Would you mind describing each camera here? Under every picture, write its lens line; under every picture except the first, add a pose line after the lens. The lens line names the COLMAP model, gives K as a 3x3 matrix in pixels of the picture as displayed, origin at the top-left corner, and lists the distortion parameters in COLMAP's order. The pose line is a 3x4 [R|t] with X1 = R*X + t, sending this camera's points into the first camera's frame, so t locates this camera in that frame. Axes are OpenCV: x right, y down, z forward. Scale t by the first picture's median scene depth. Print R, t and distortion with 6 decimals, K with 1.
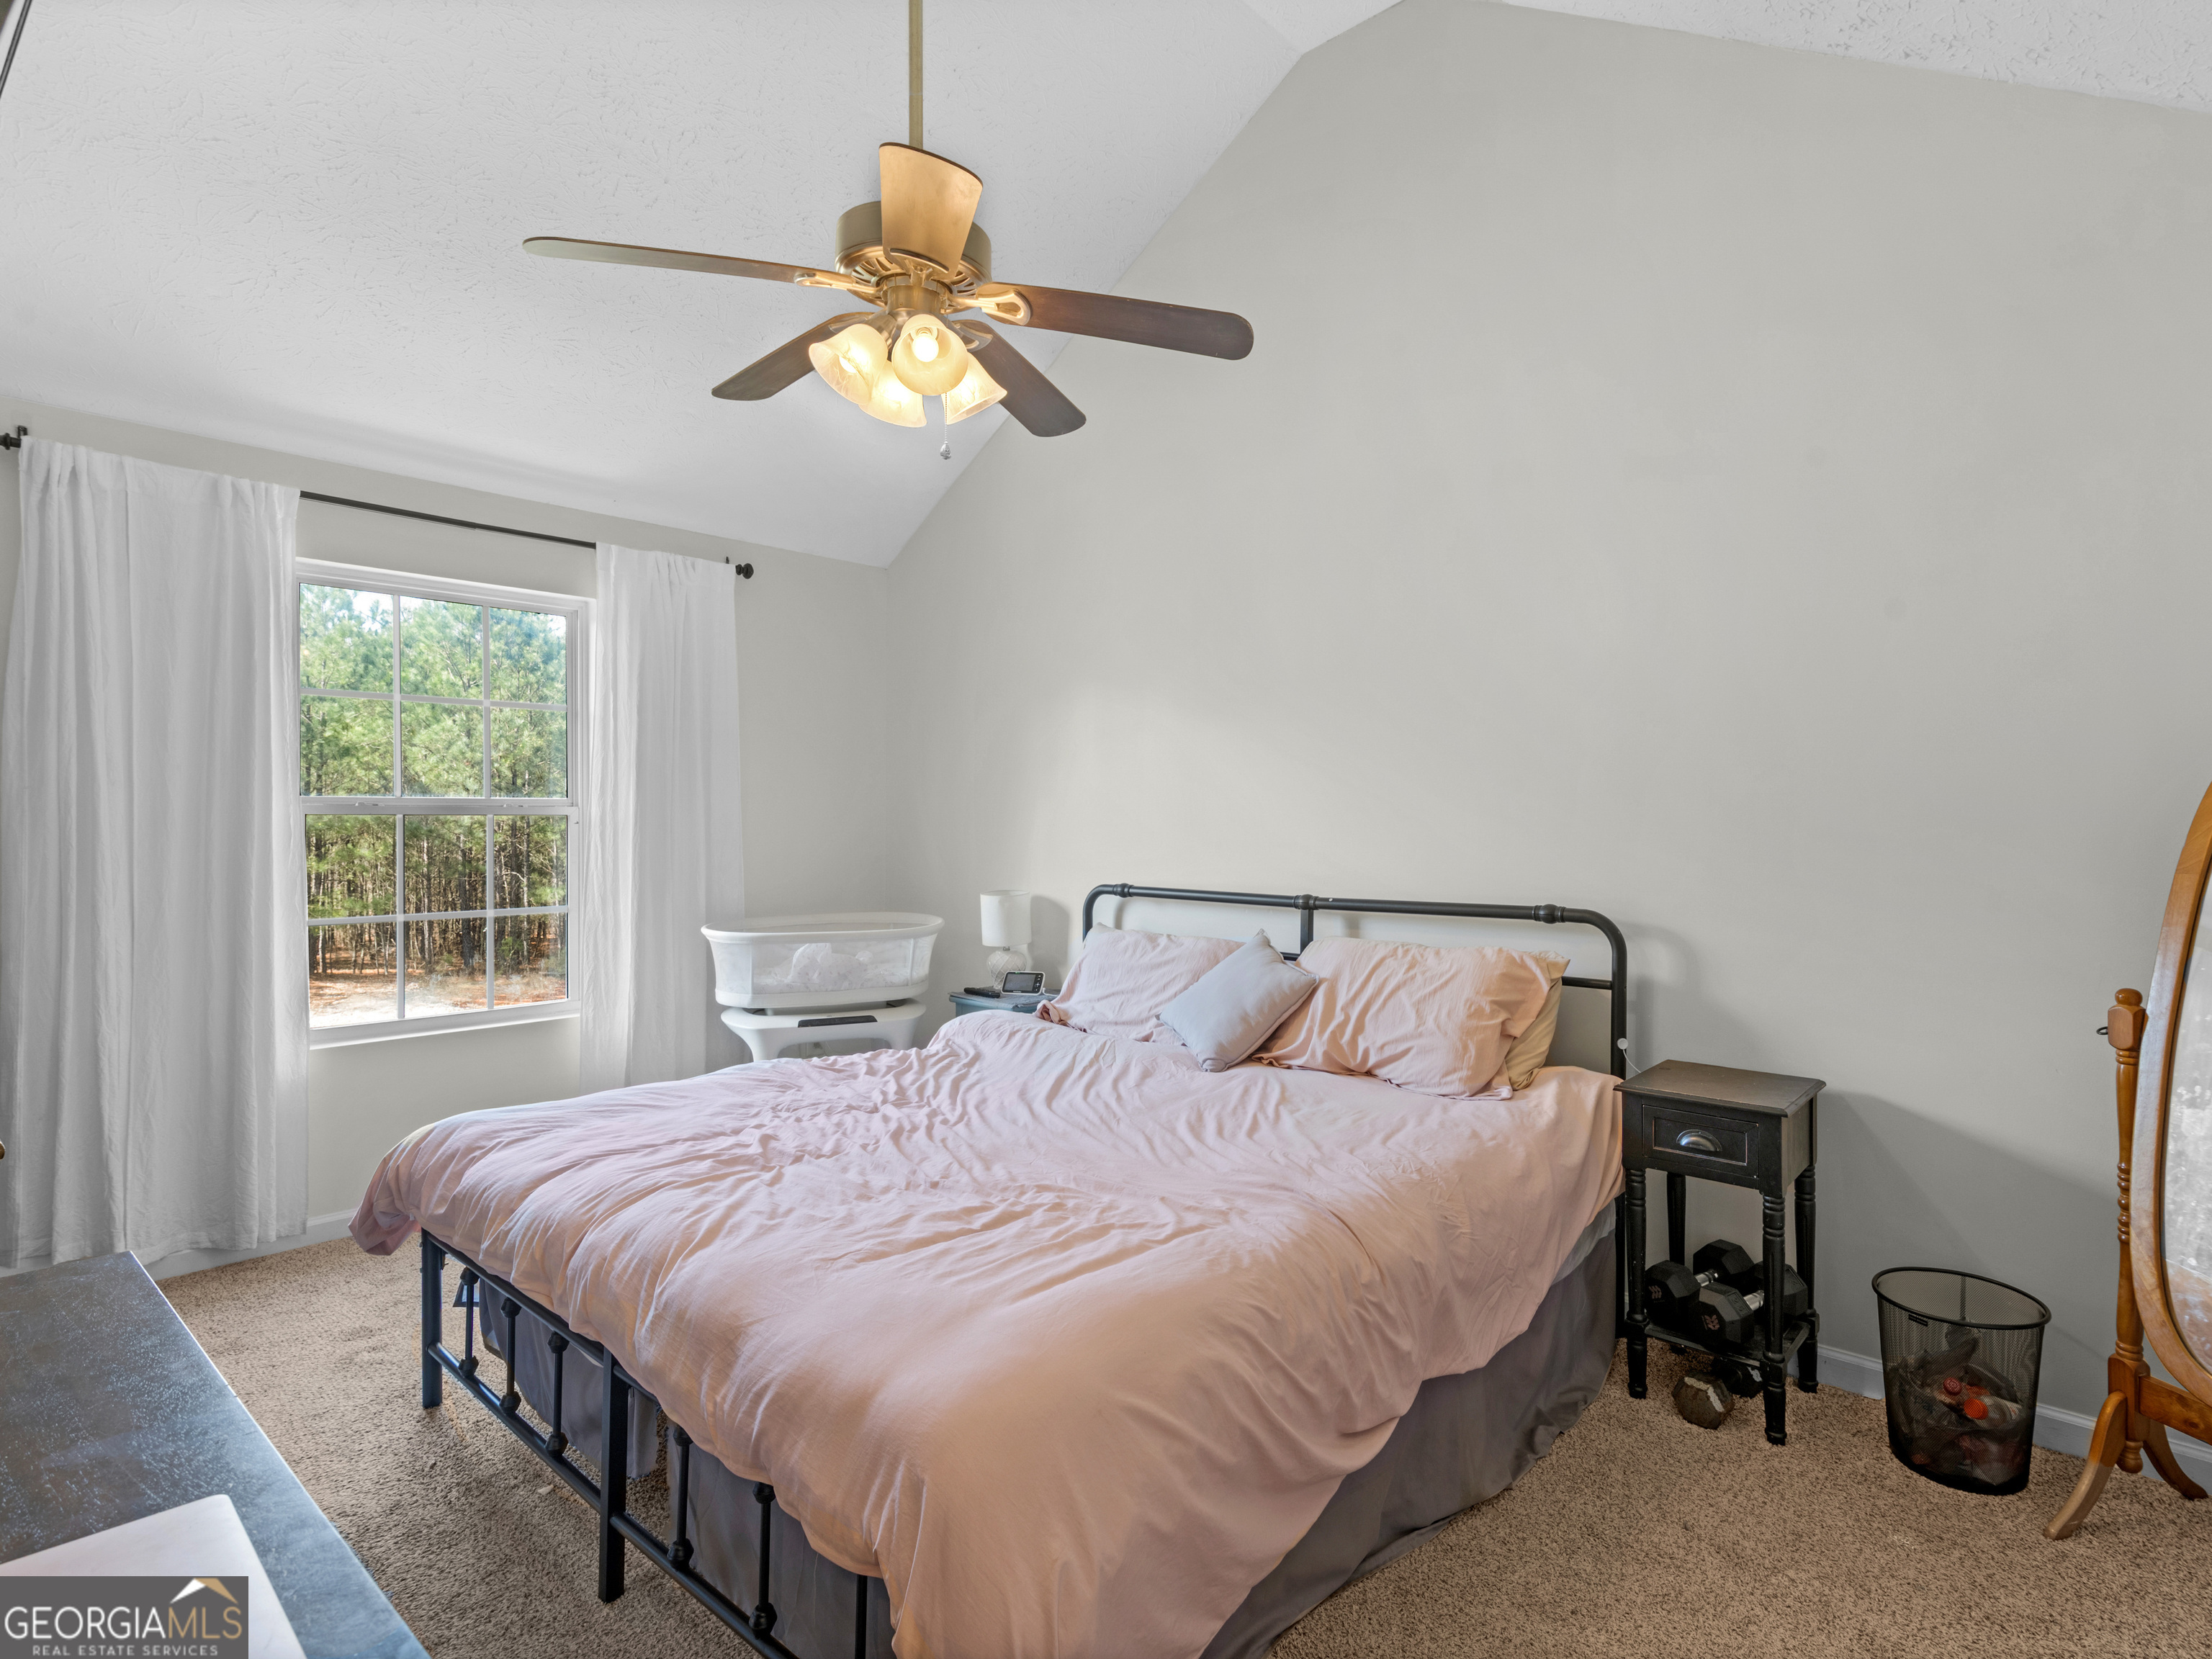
lens RADIAL K [[1160.0, 0, 1114.7], [0, 1160.0, 824.3], [0, 0, 1]] dist [0.000736, 0.000797]
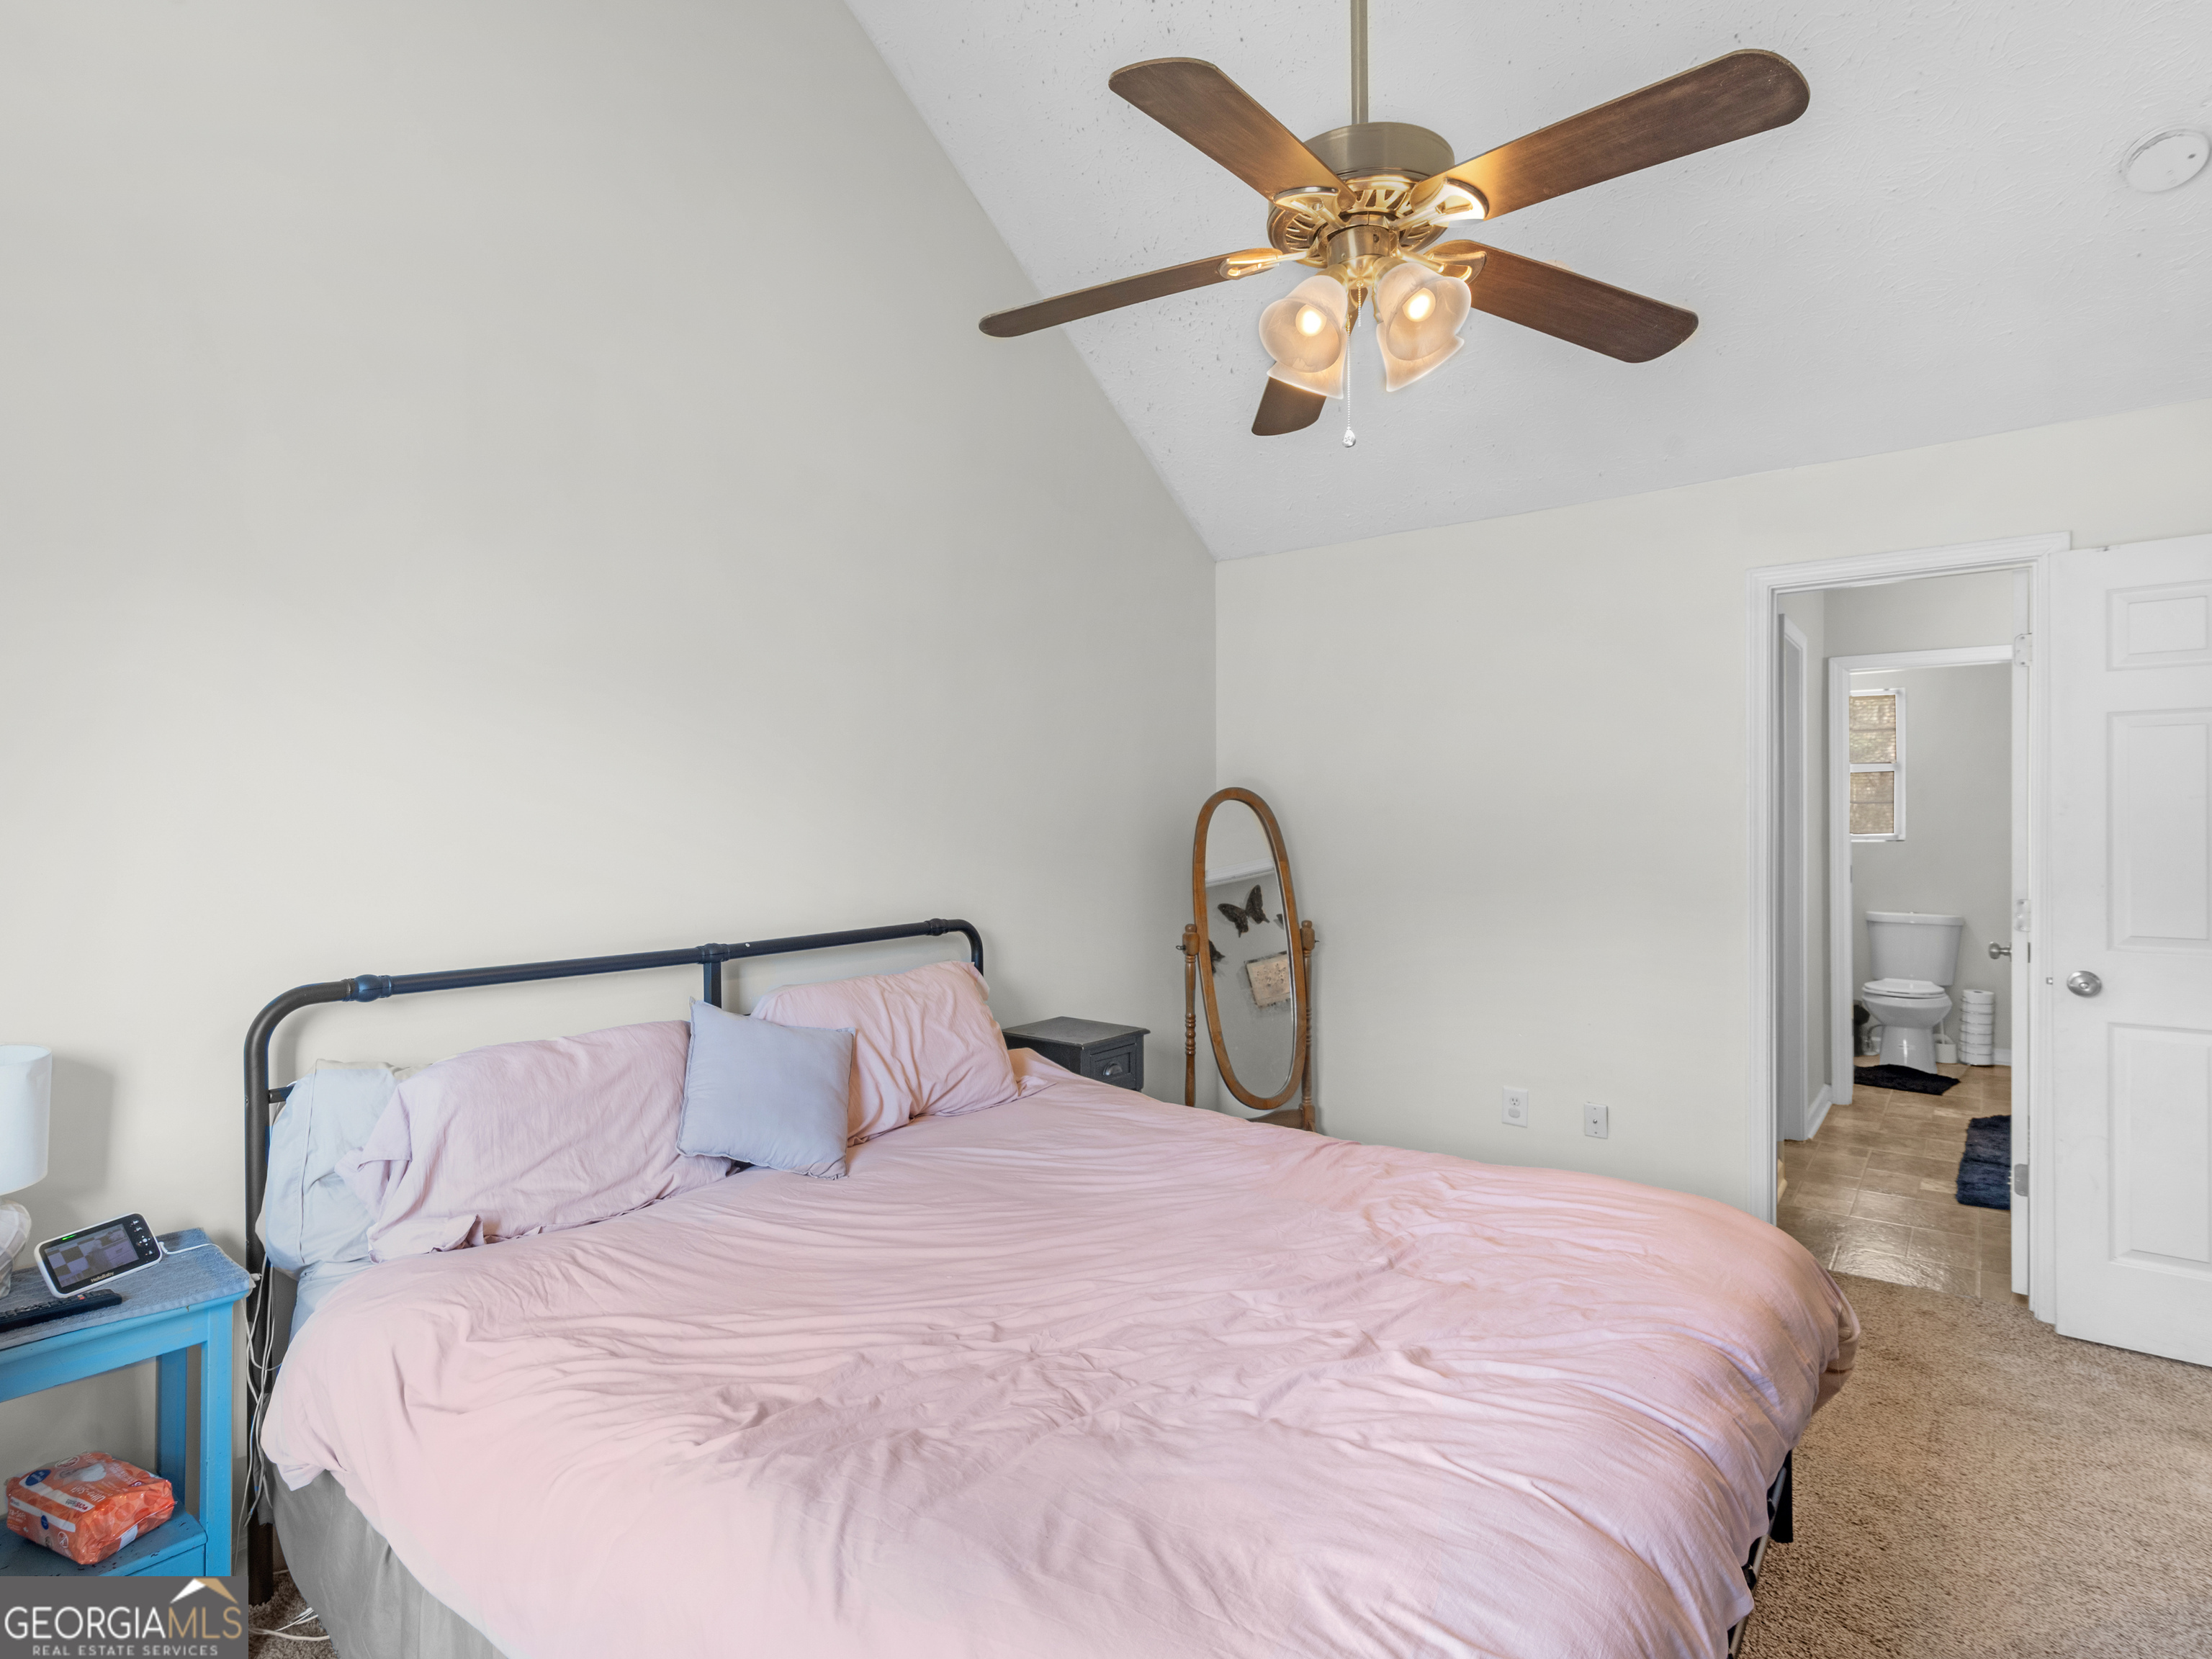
lens RADIAL K [[1160.0, 0, 1114.7], [0, 1160.0, 824.3], [0, 0, 1]] dist [0.000736, 0.000797]
pose [[-0.143767, -0.001932, 0.989610, -0.664068], [0.001401, 0.999997, 0.002156, -0.019699], [-0.989611, 0.001697, -0.143763, 0.895424]]
